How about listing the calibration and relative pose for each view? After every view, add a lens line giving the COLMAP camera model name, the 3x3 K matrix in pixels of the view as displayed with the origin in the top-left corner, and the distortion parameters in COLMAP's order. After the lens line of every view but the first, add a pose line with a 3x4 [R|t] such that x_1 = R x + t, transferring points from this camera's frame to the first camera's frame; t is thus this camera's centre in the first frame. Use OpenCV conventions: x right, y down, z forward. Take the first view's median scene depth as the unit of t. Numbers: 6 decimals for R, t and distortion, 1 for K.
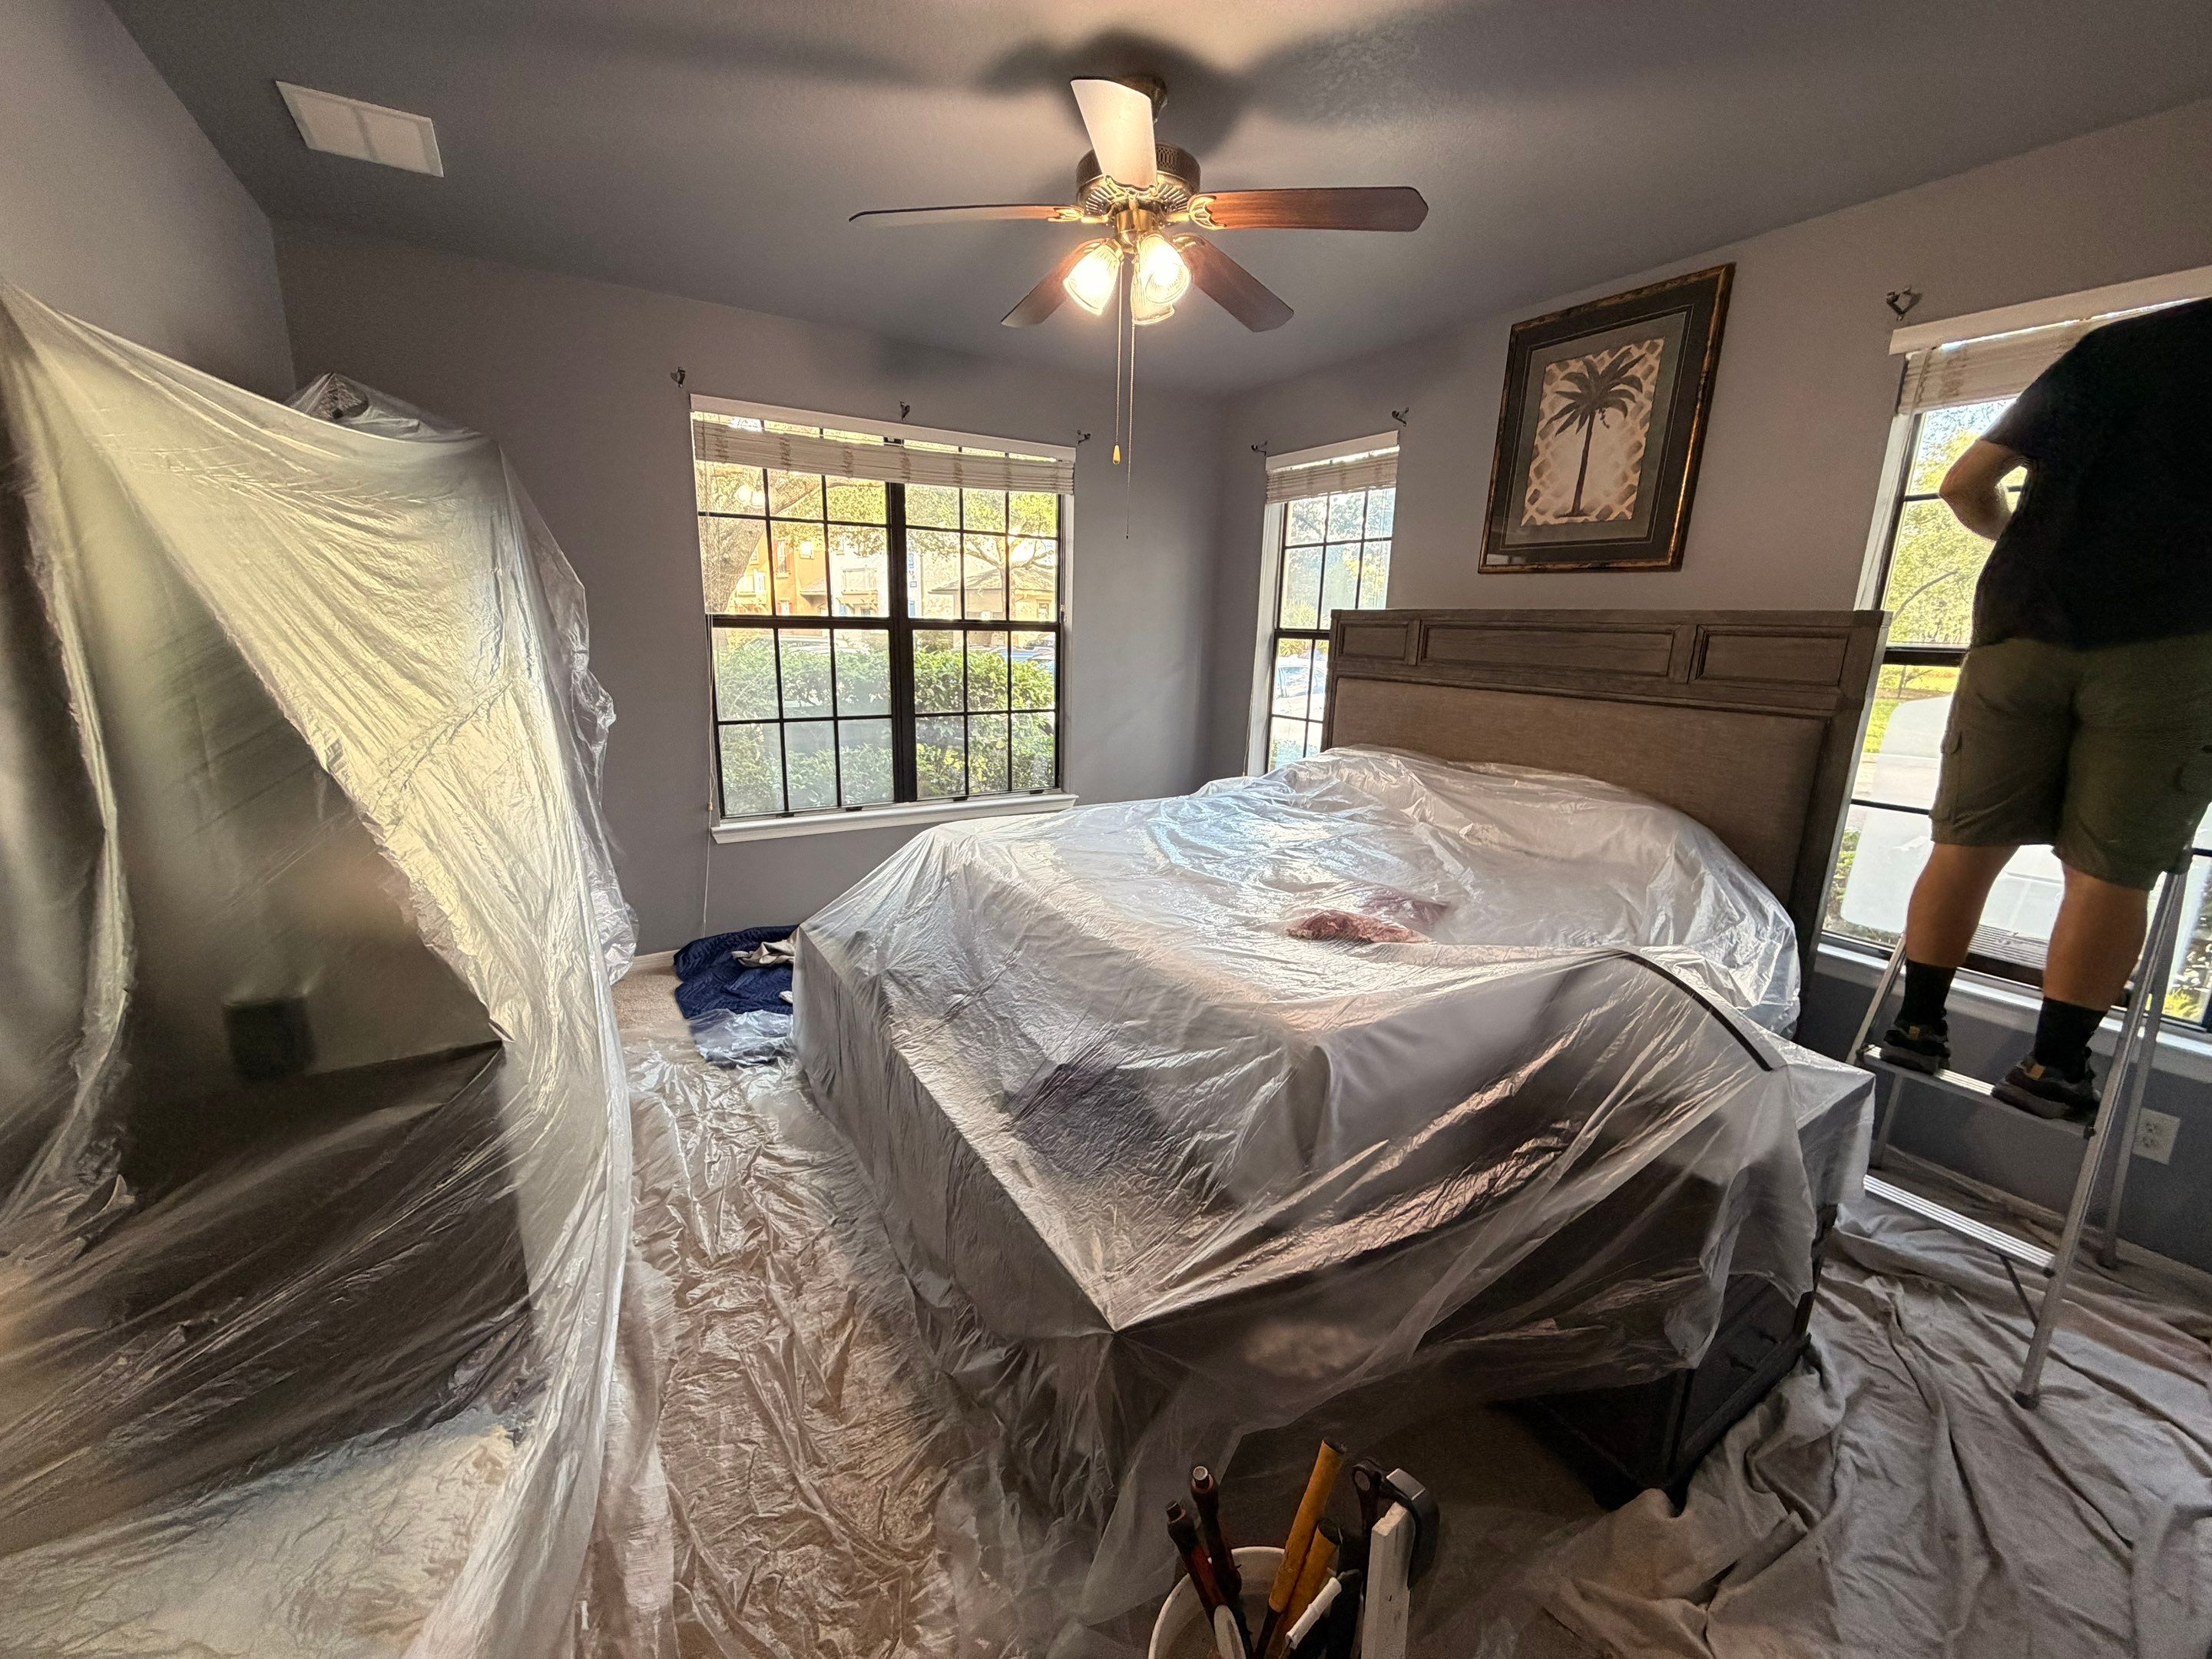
lens RADIAL K [[875.2, 0, 1090.2], [0, 875.2, 824.7], [0, 0, 1]] dist [-0.002346, 0.000236]
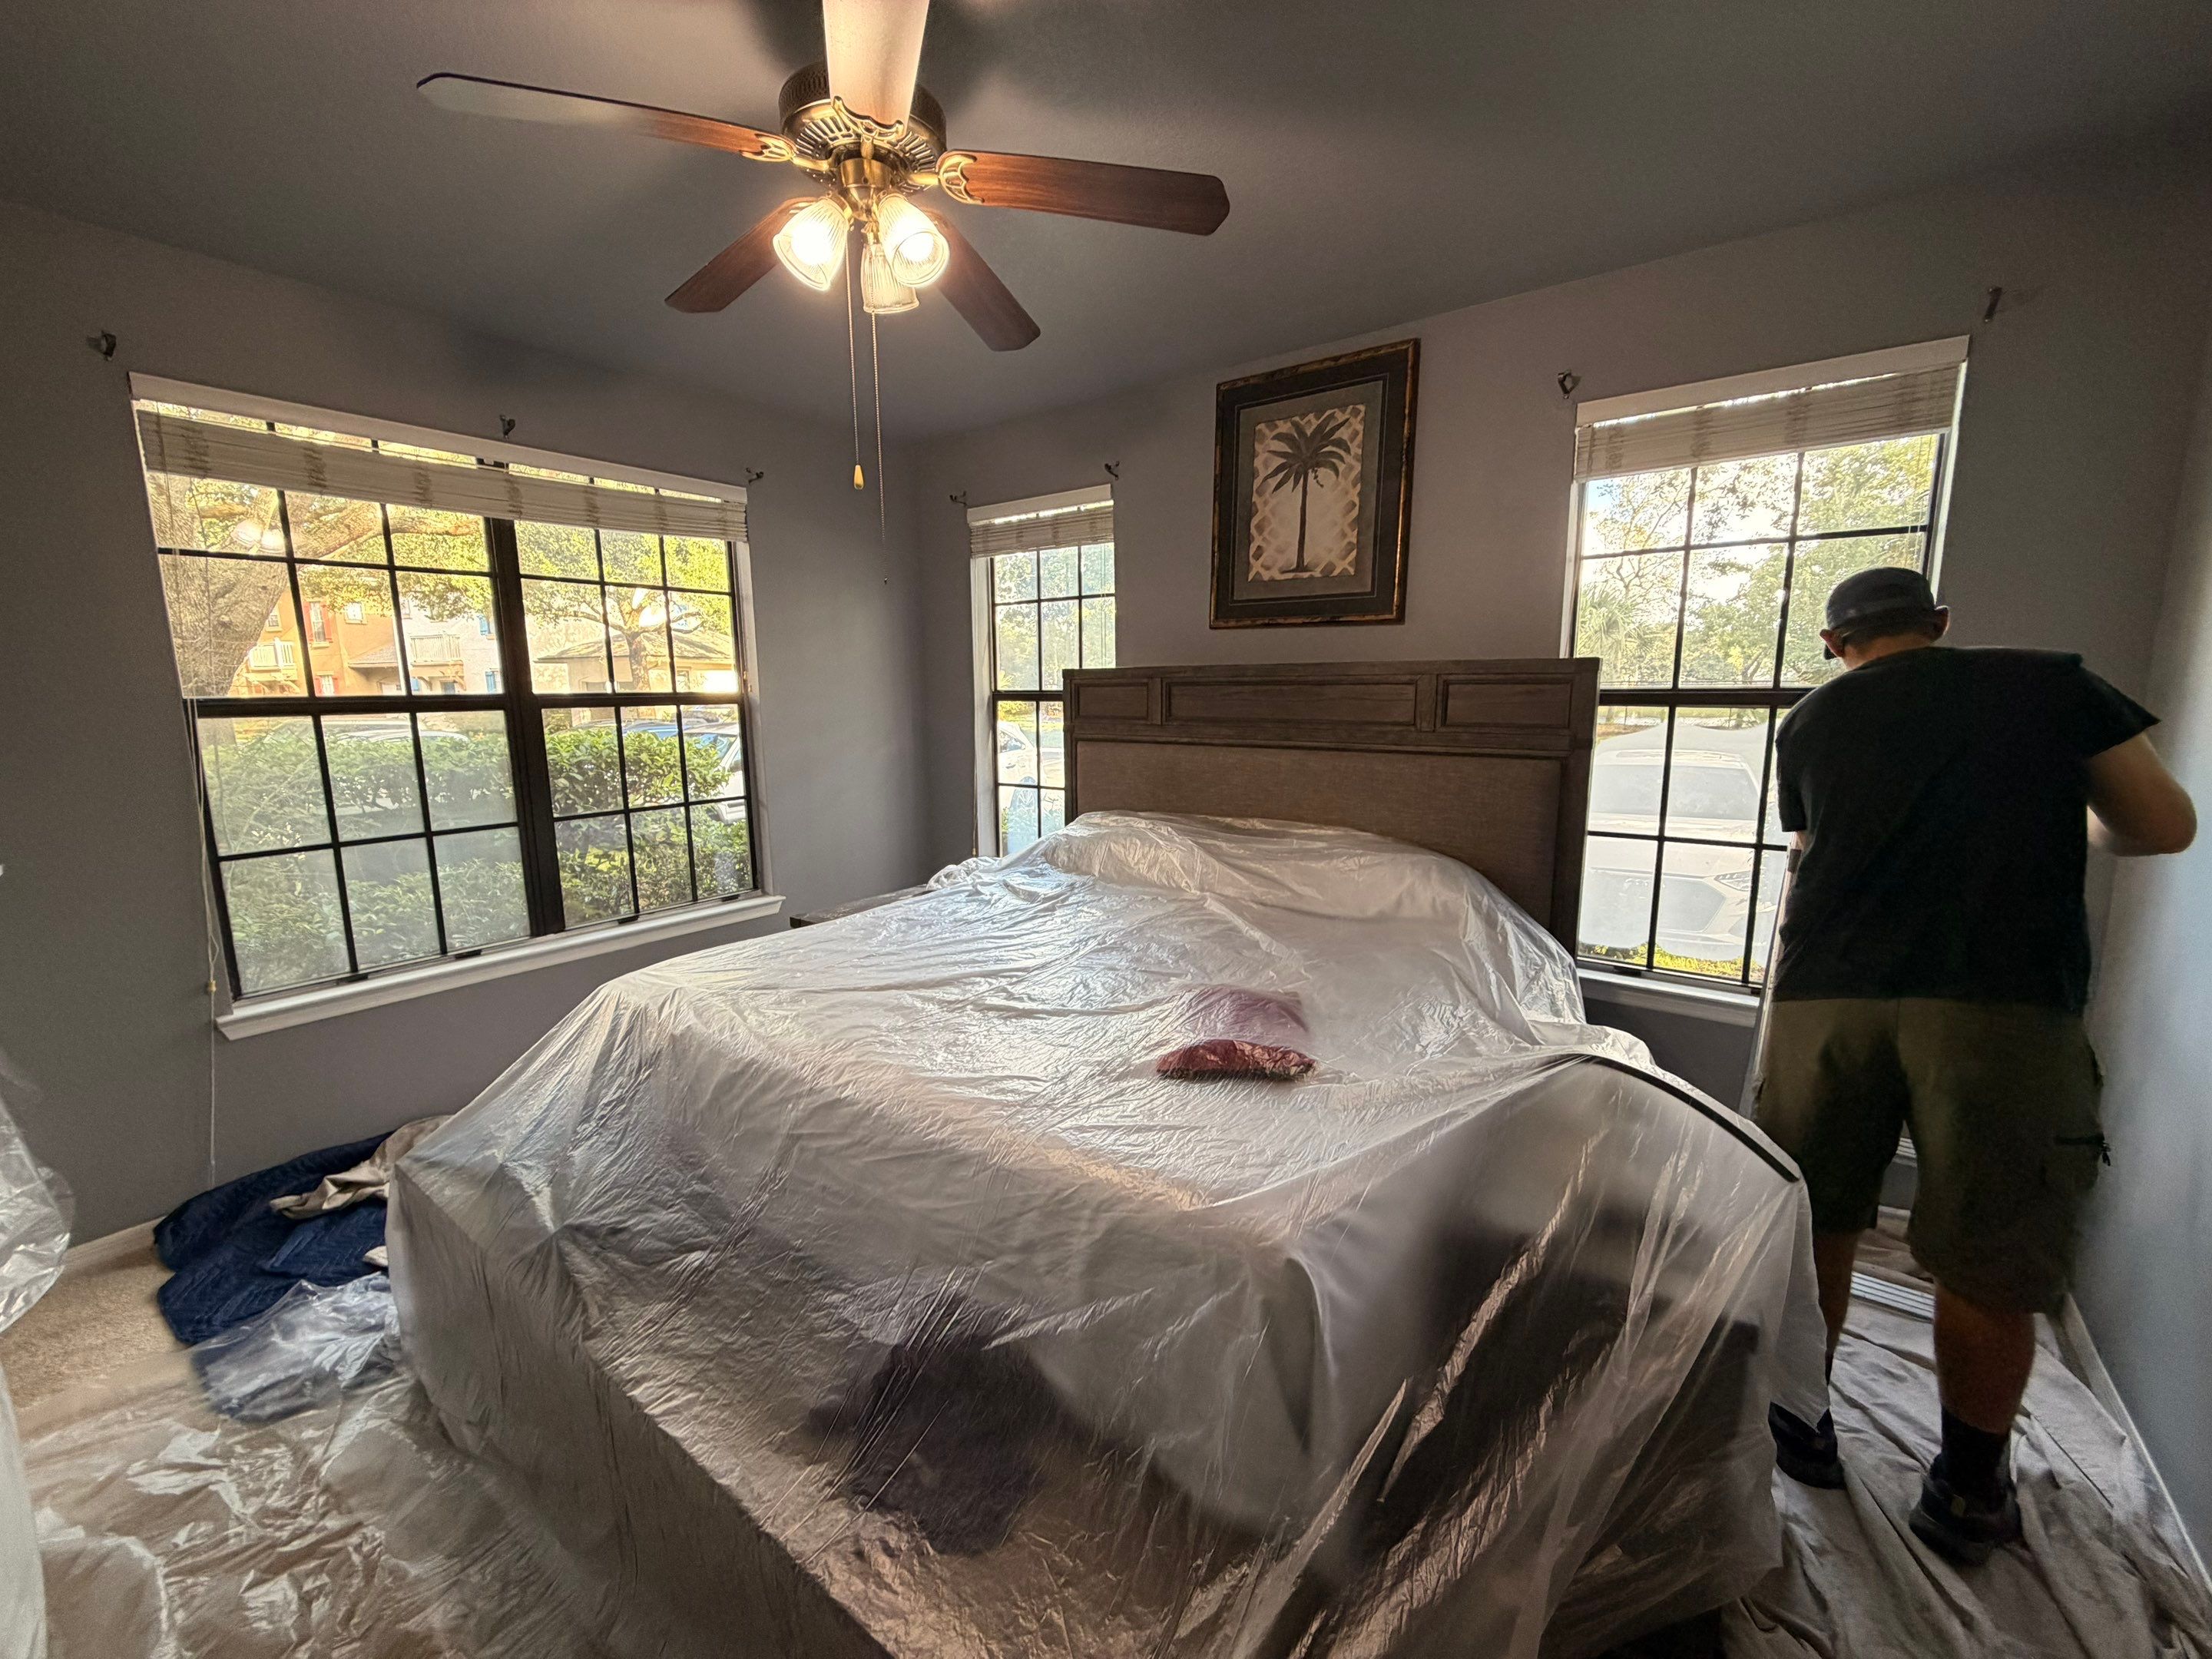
lens RADIAL K [[875.2, 0, 1092.3], [0, 875.2, 822.8], [0, 0, 1]] dist [-0.002346, 0.000236]
pose [[0.925921, -0.089200, 0.367034, -0.062768], [0.114462, 0.992287, -0.047598, -0.045097], [-0.359957, 0.086084, 0.928989, 0.173730]]
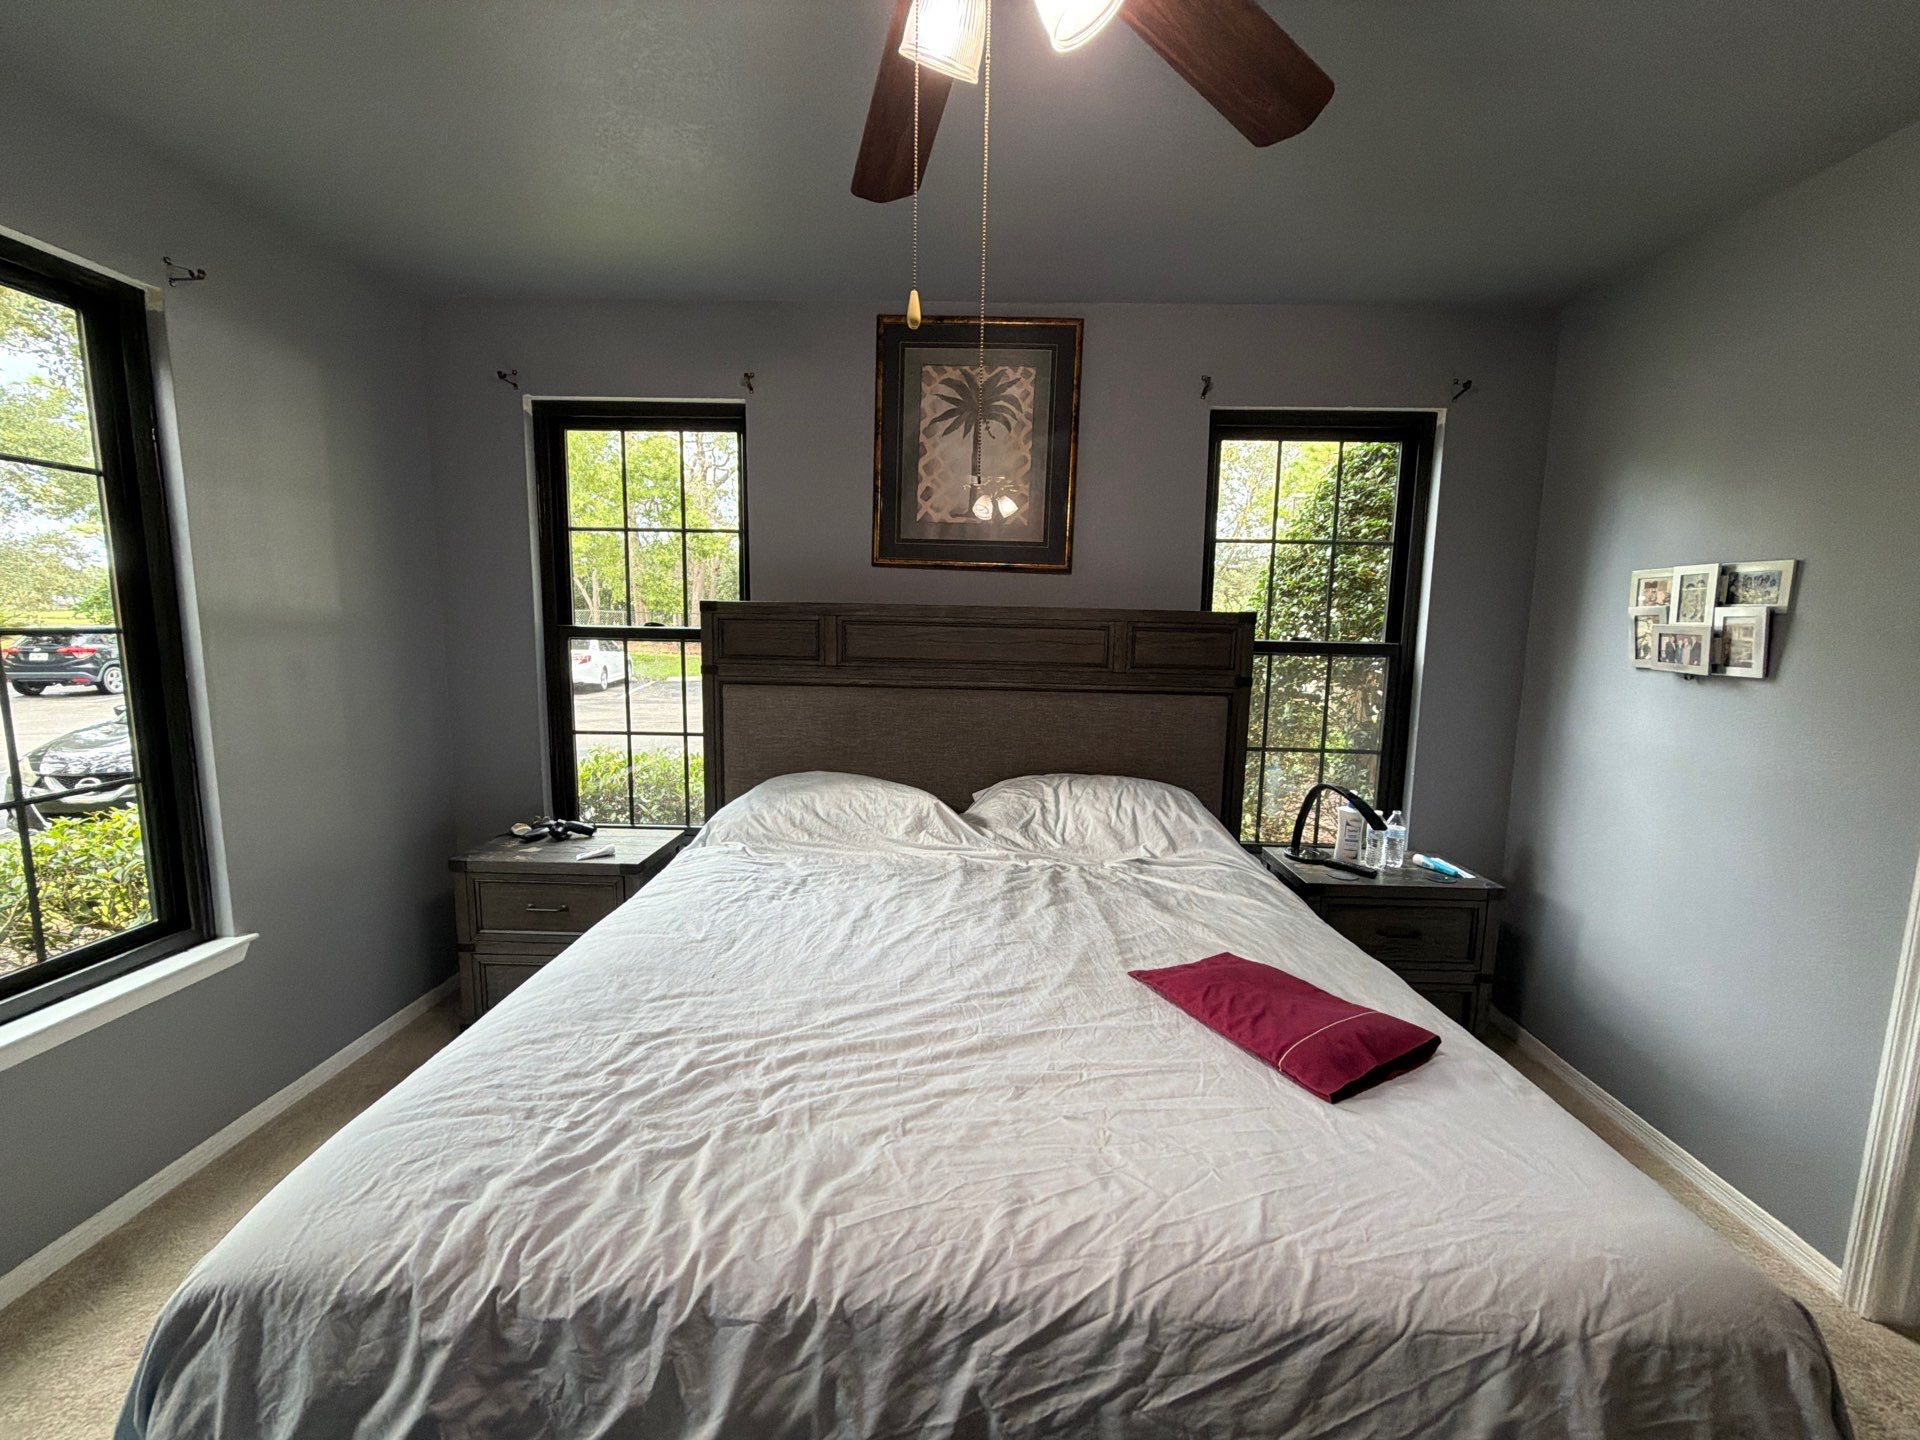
lens RADIAL K [[759.7, 0, 960.3], [0, 759.7, 712.4], [0, 0, 1]] dist [-0.002346, 0.000236]
pose [[0.536469, -0.119653, 0.835394, -0.231583], [0.183450, 0.982761, 0.022952, -0.147952], [-0.823739, 0.140940, 0.549171, 0.547622]]
